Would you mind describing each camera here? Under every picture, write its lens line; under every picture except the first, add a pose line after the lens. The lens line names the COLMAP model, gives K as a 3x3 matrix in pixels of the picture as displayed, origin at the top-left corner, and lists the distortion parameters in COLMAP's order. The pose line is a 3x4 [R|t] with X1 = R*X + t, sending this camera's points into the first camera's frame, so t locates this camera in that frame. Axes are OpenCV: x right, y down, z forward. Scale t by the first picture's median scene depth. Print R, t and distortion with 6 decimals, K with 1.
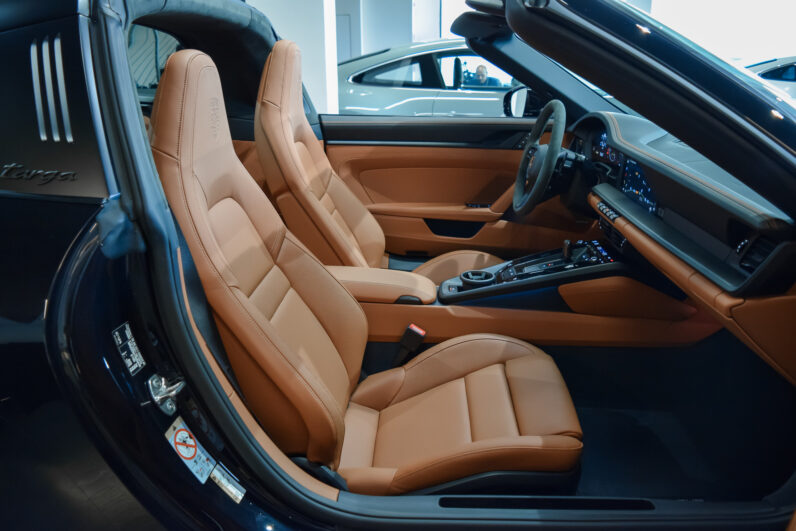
lens RADIAL K [[621.8, 0, 393.9], [0, 621.8, 262.8], [0, 0, 1]] dist [-0.098036, 0.021649]
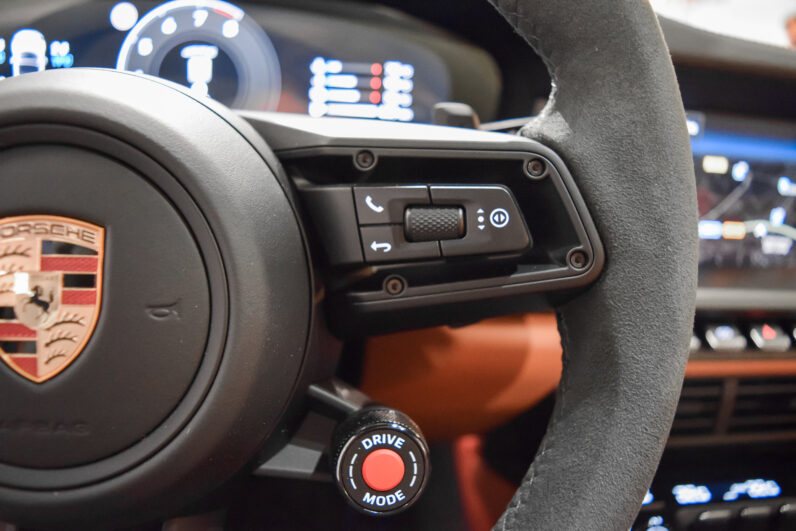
lens RADIAL K [[621.8, 0, 395.9], [0, 621.8, 271.6], [0, 0, 1]] dist [-0.098036, 0.021649]
pose [[-0.196464, -0.286182, 0.937818, 0.159922], [0.241542, 0.912857, 0.329166, -0.214937], [-0.950294, 0.291192, -0.110218, 1.130011]]
